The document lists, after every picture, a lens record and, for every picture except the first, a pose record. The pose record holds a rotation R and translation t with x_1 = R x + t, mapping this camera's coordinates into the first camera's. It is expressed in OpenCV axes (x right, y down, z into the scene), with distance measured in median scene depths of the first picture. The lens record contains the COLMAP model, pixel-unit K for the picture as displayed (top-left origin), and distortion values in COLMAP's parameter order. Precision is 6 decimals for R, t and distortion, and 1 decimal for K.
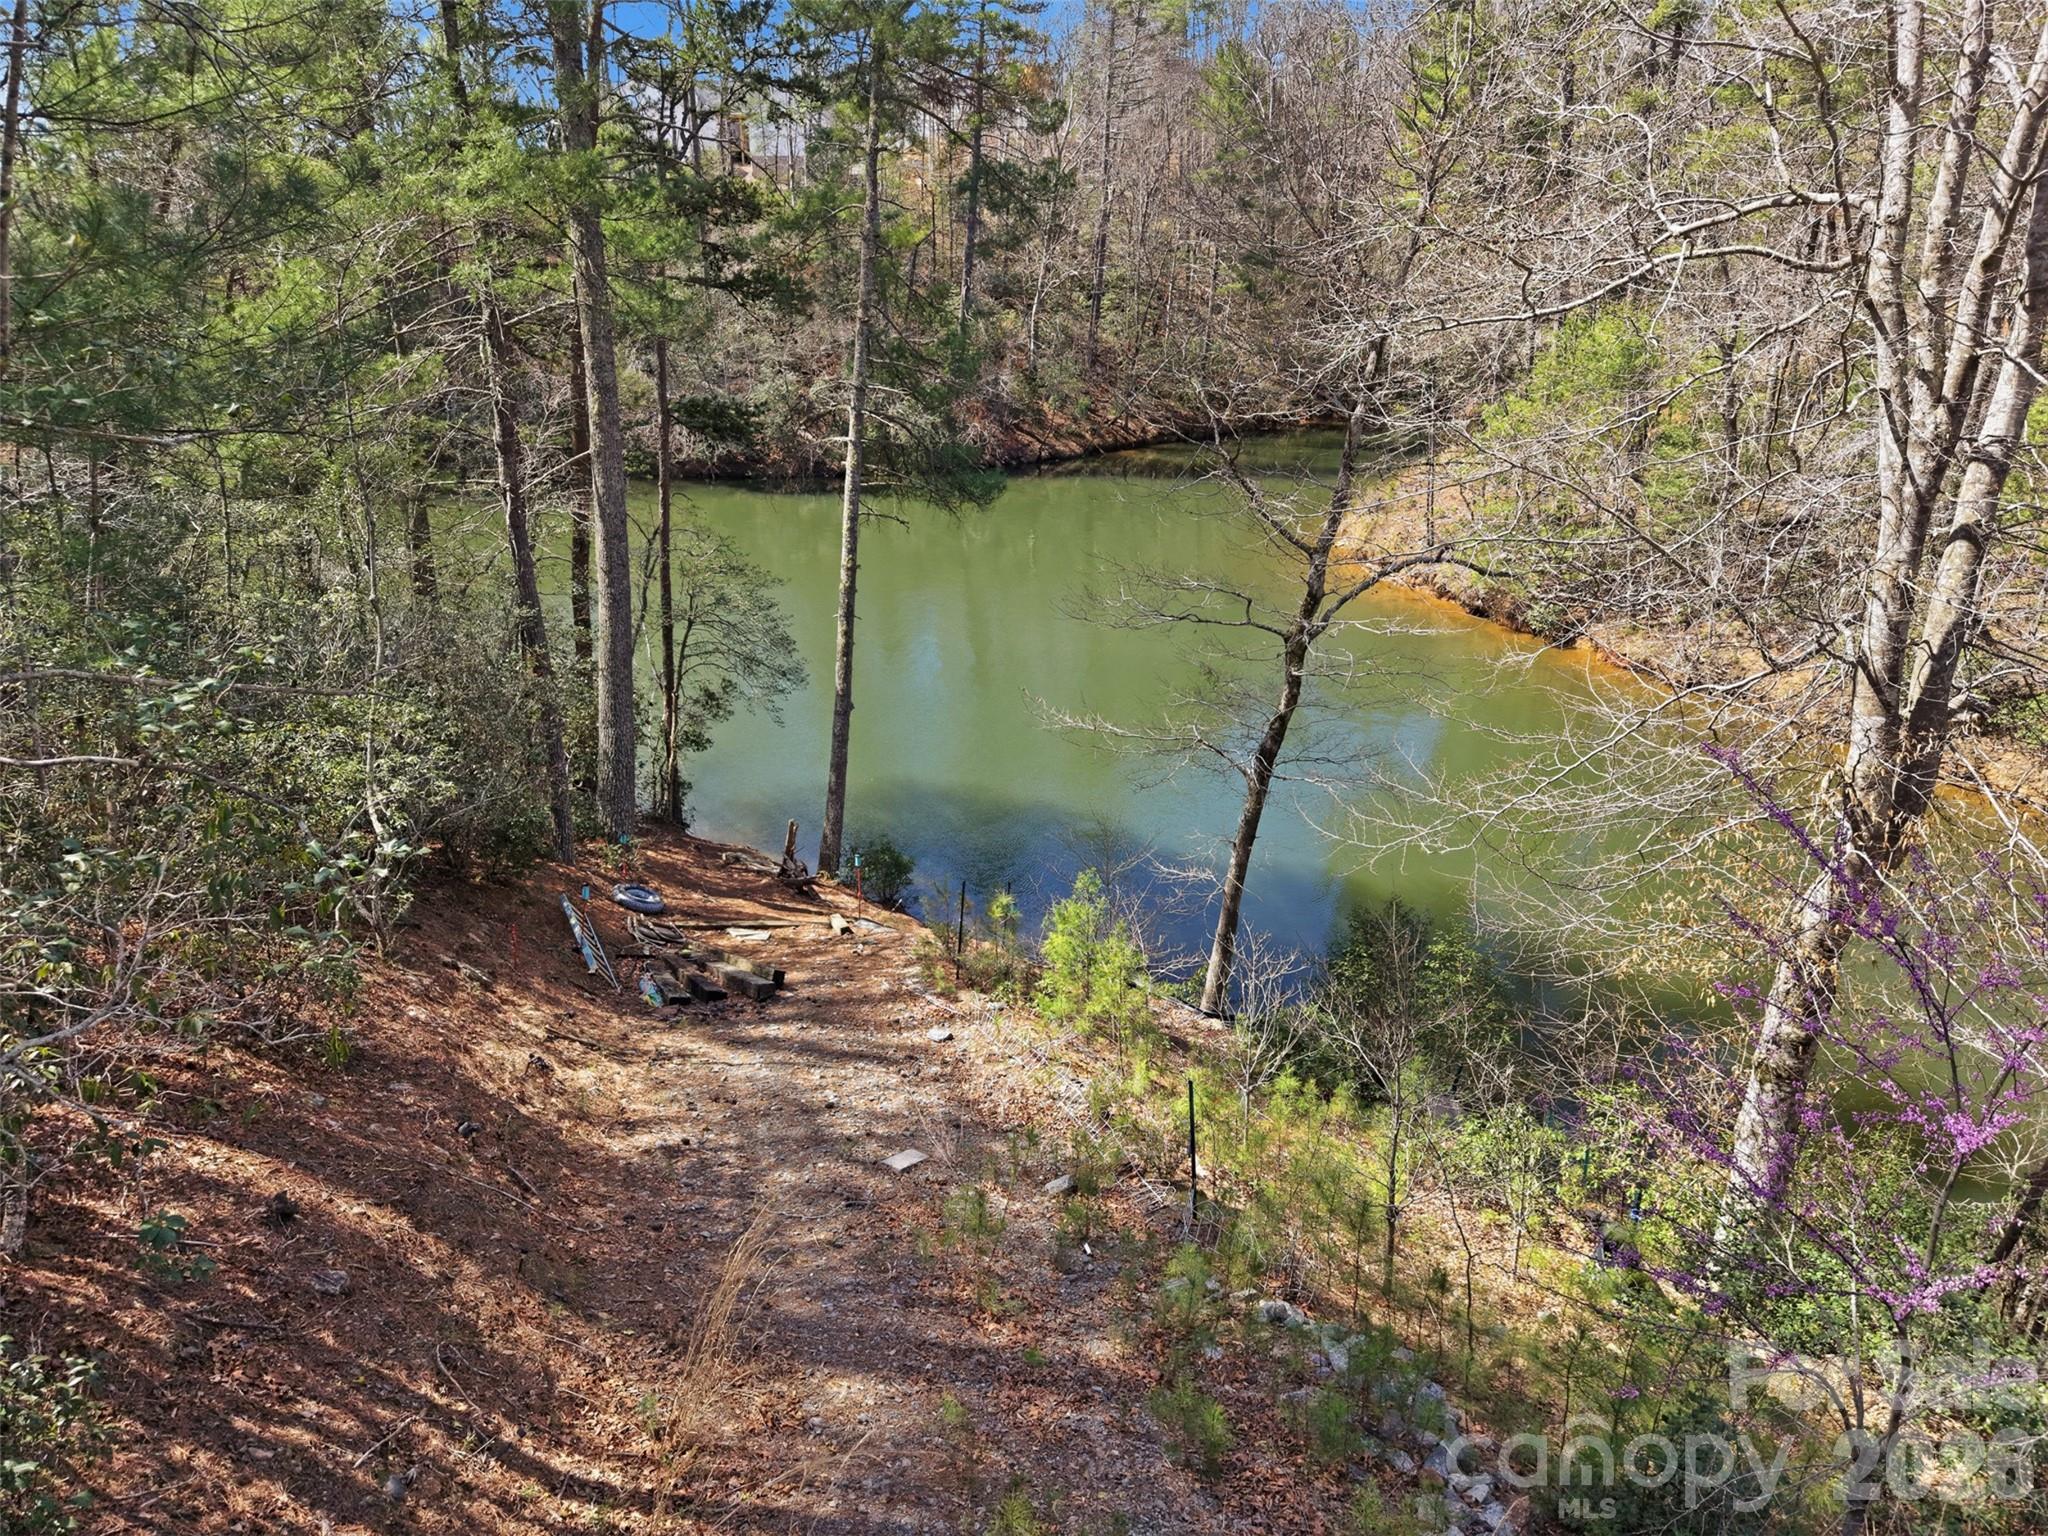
lens RADIAL K [[1405.3, 0, 1024.0], [0, 1405.3, 768.0], [0, 0, 1]] dist [-0.009568, -0.004564]
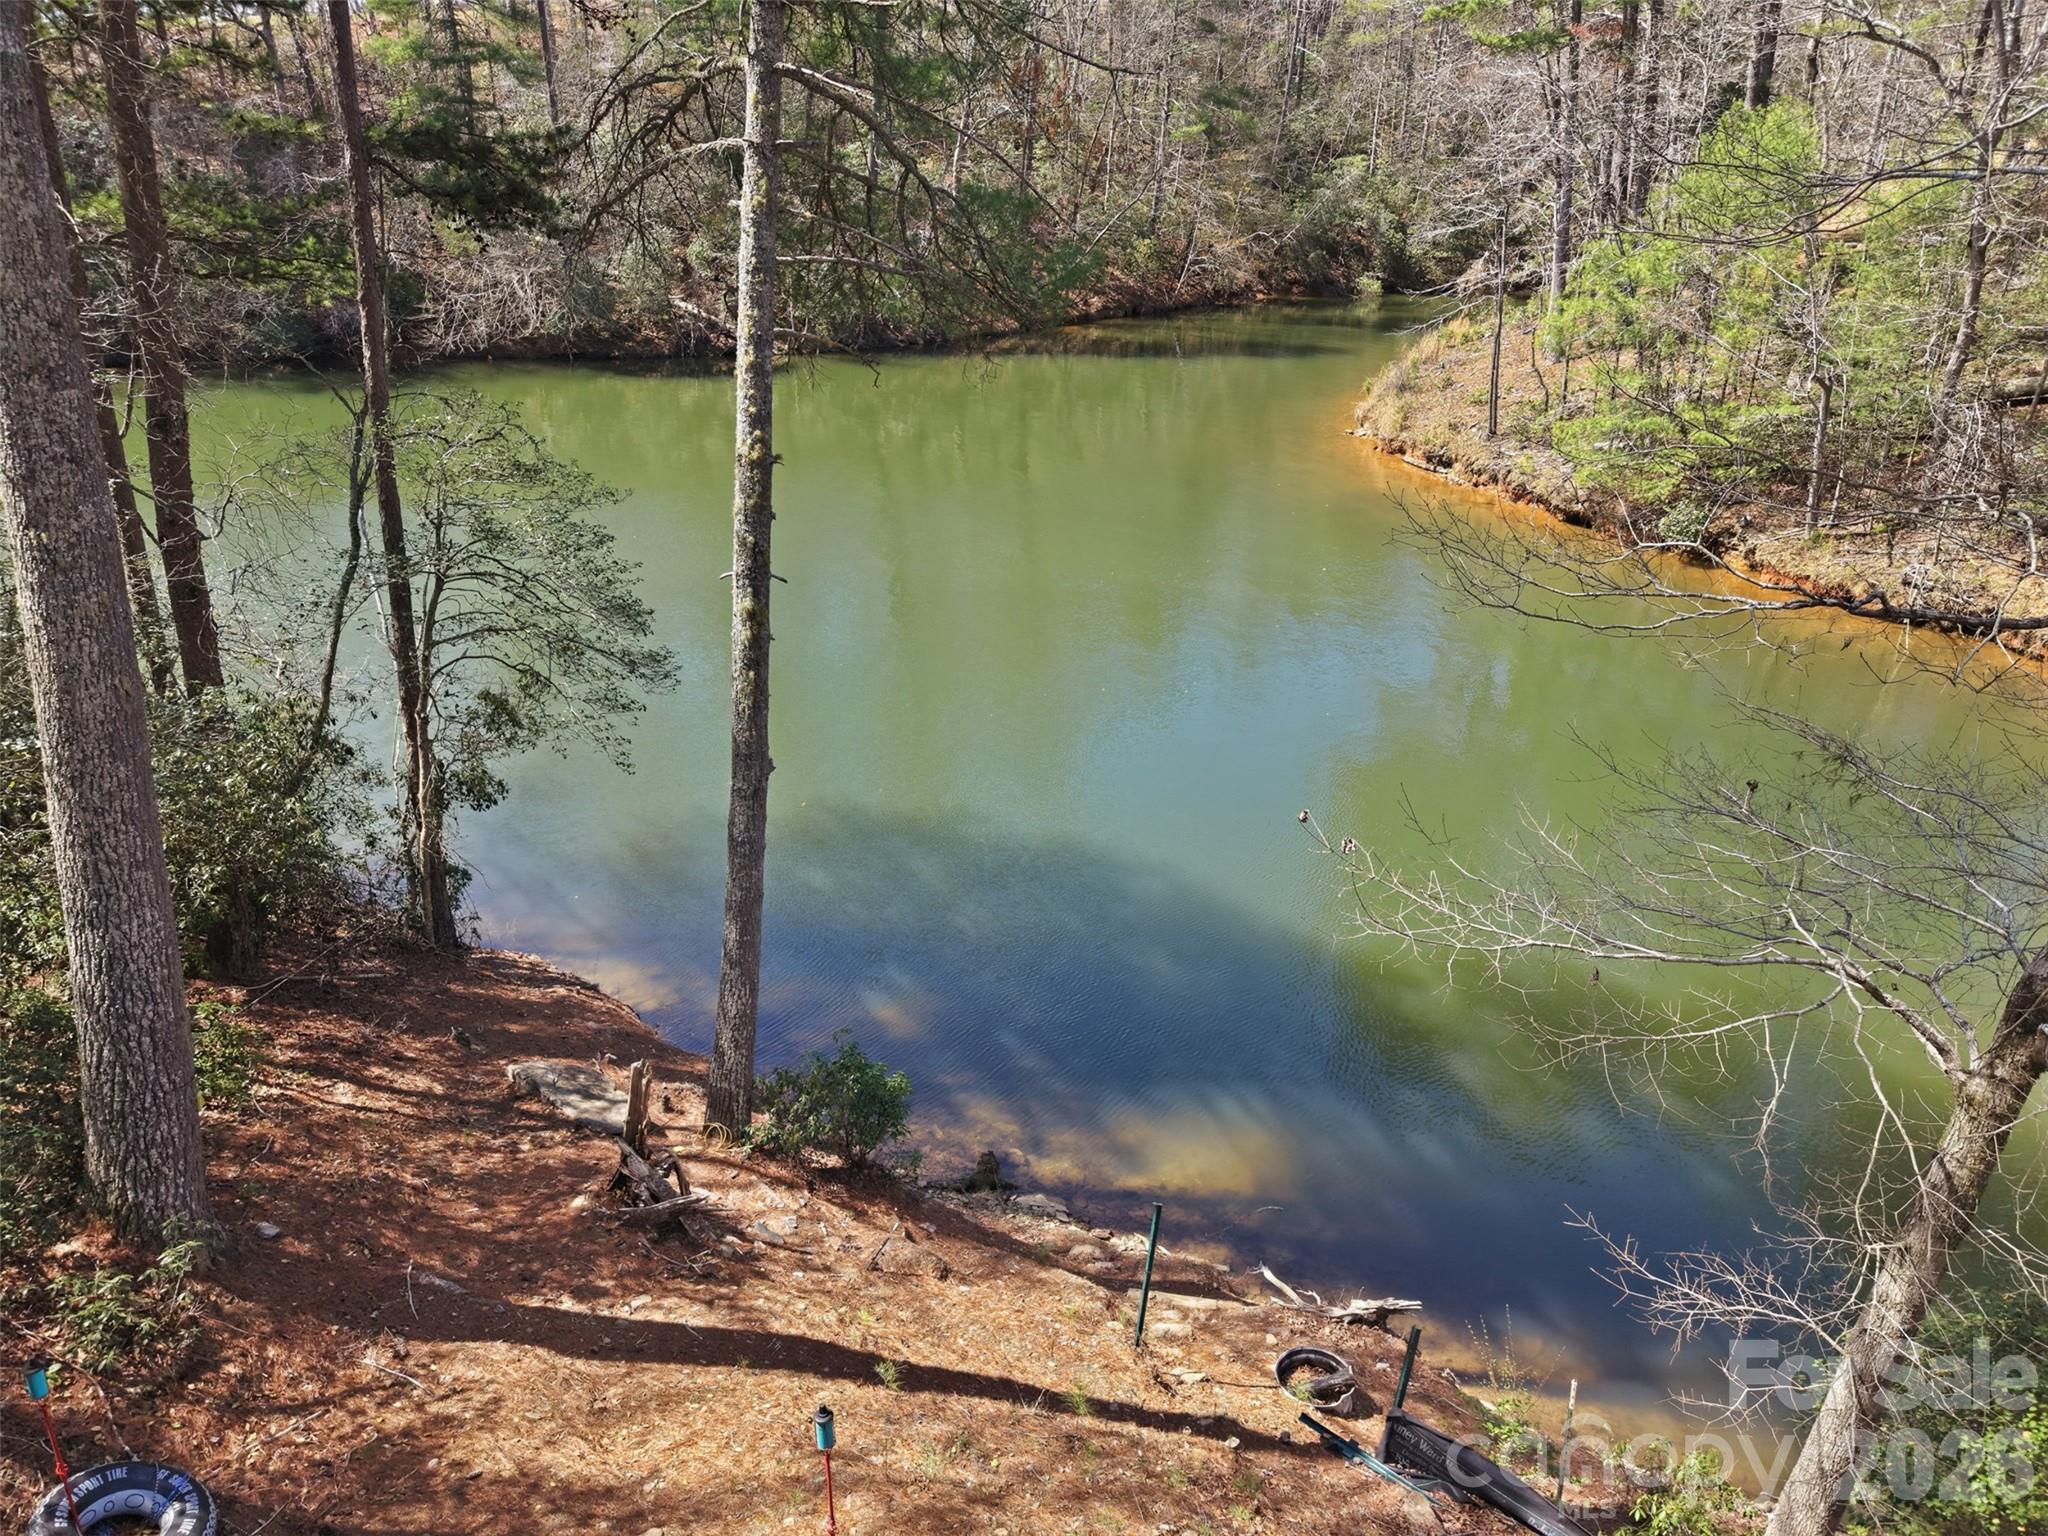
lens RADIAL K [[1405.3, 0, 1024.0], [0, 1405.3, 768.0], [0, 0, 1]] dist [-0.009568, -0.004564]
pose [[0.997362, -0.023760, 0.068595, -0.032922], [0.018991, 0.997411, 0.069356, -0.034414], [-0.070066, -0.067870, 0.995231, 0.249705]]
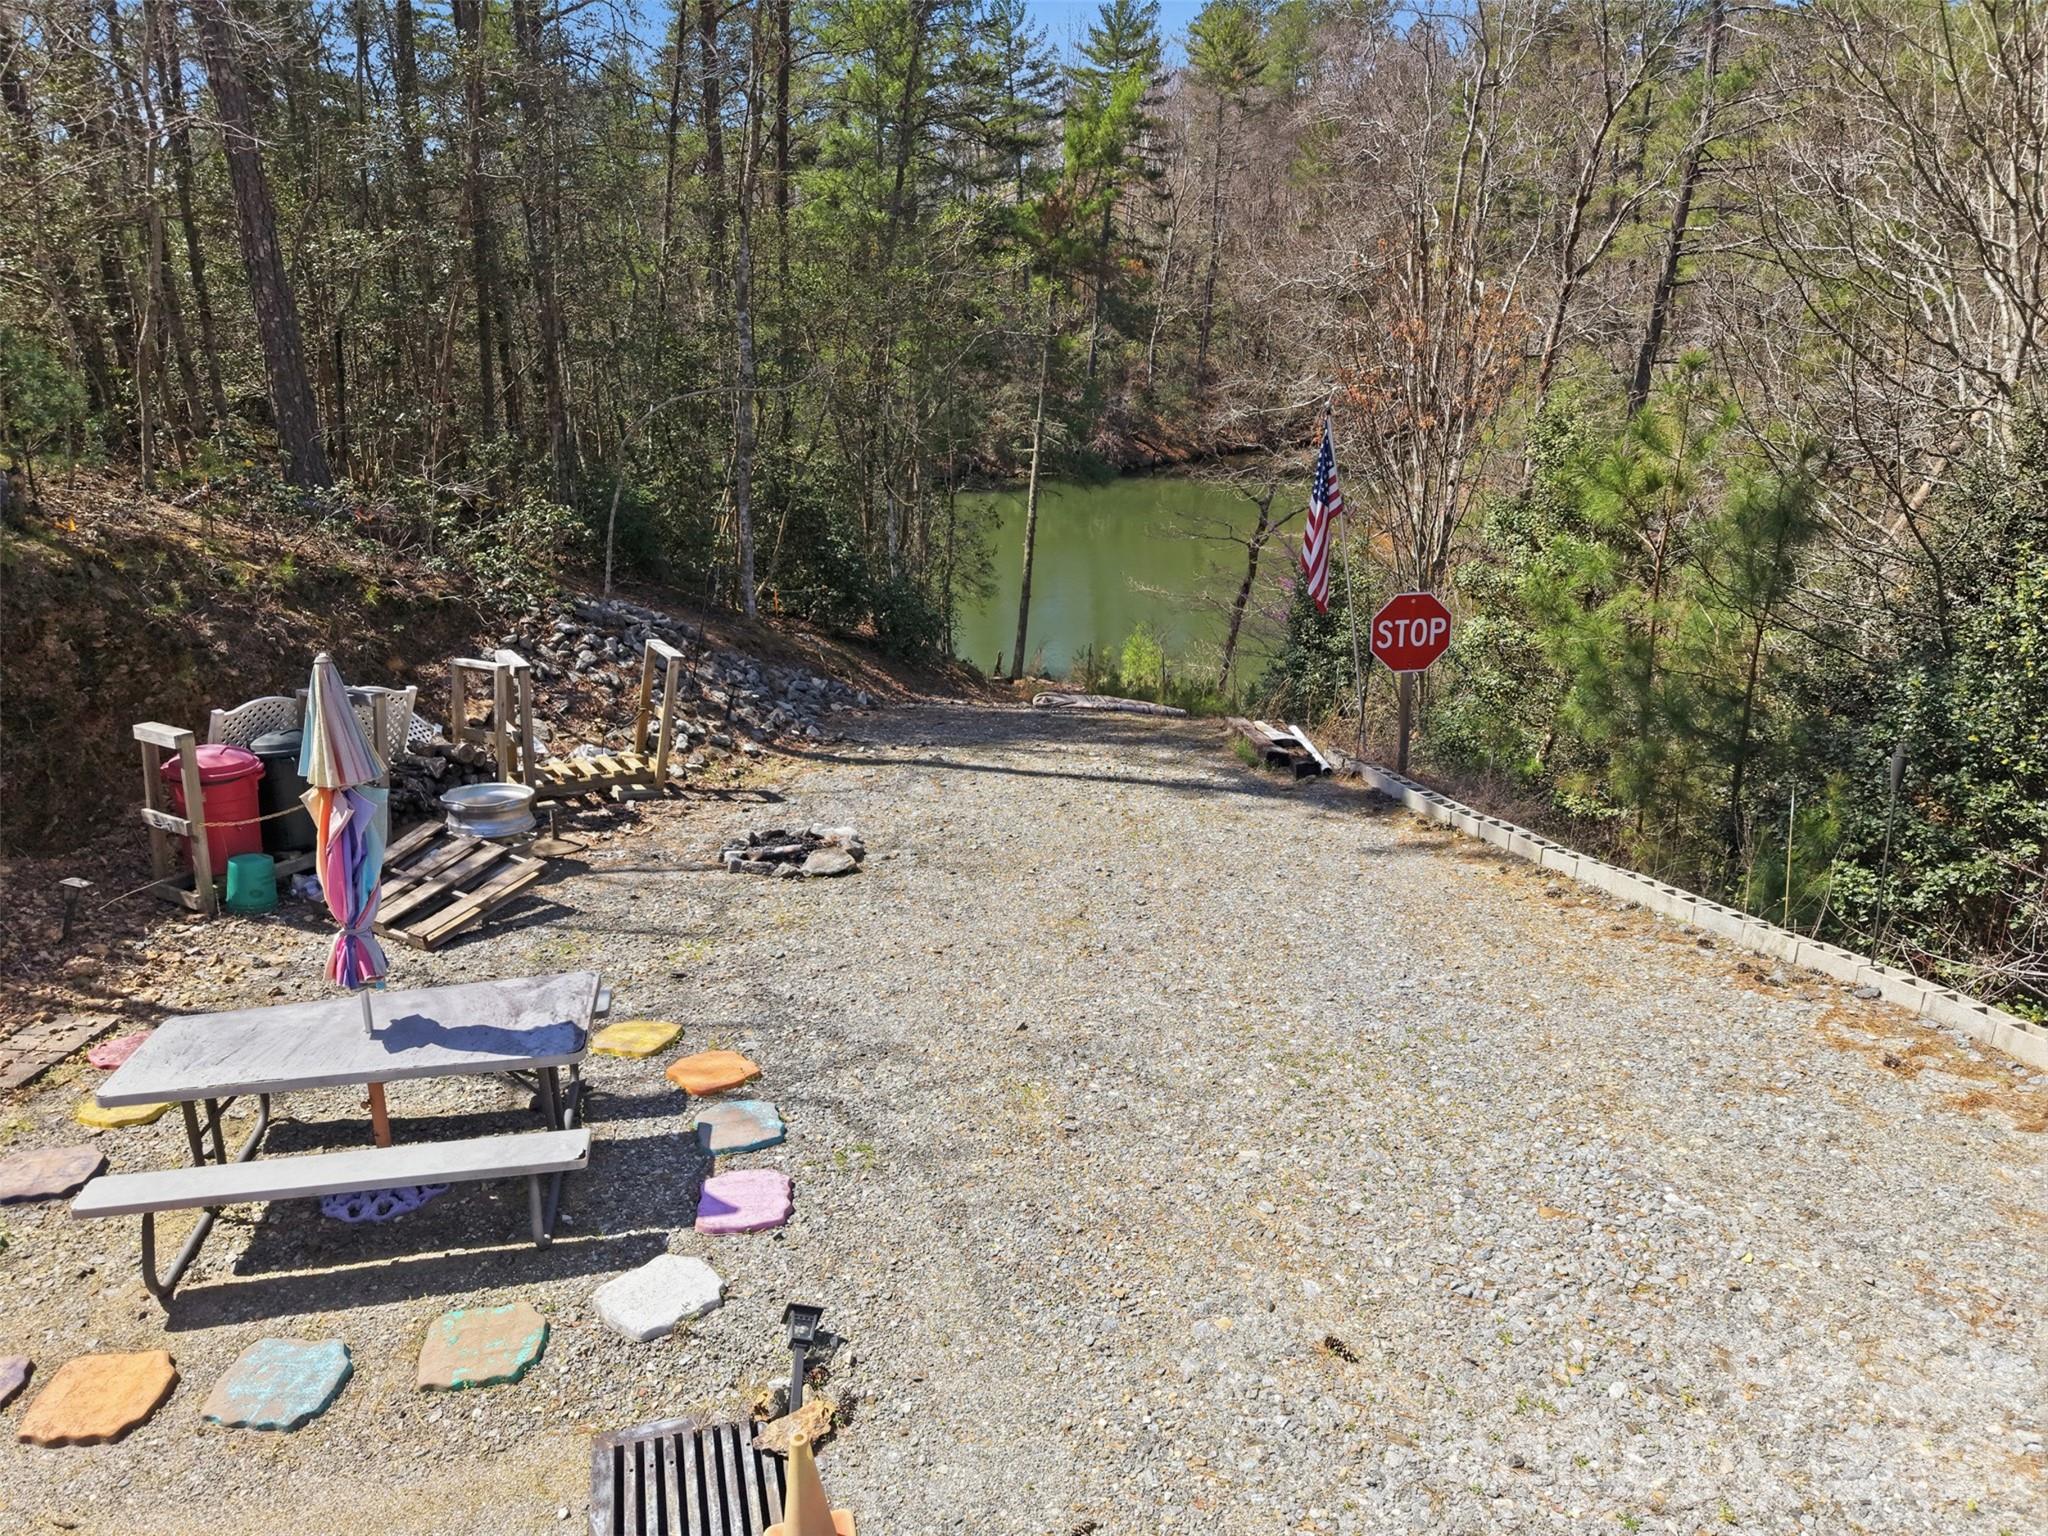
lens RADIAL K [[1405.3, 0, 1024.0], [0, 1405.3, 768.0], [0, 0, 1]] dist [-0.009568, -0.004564]
pose [[0.996084, 0.016080, -0.086934, 0.014454], [-0.016470, 0.999857, -0.003768, 0.086152], [0.086861, 0.005185, 0.996207, -0.377538]]
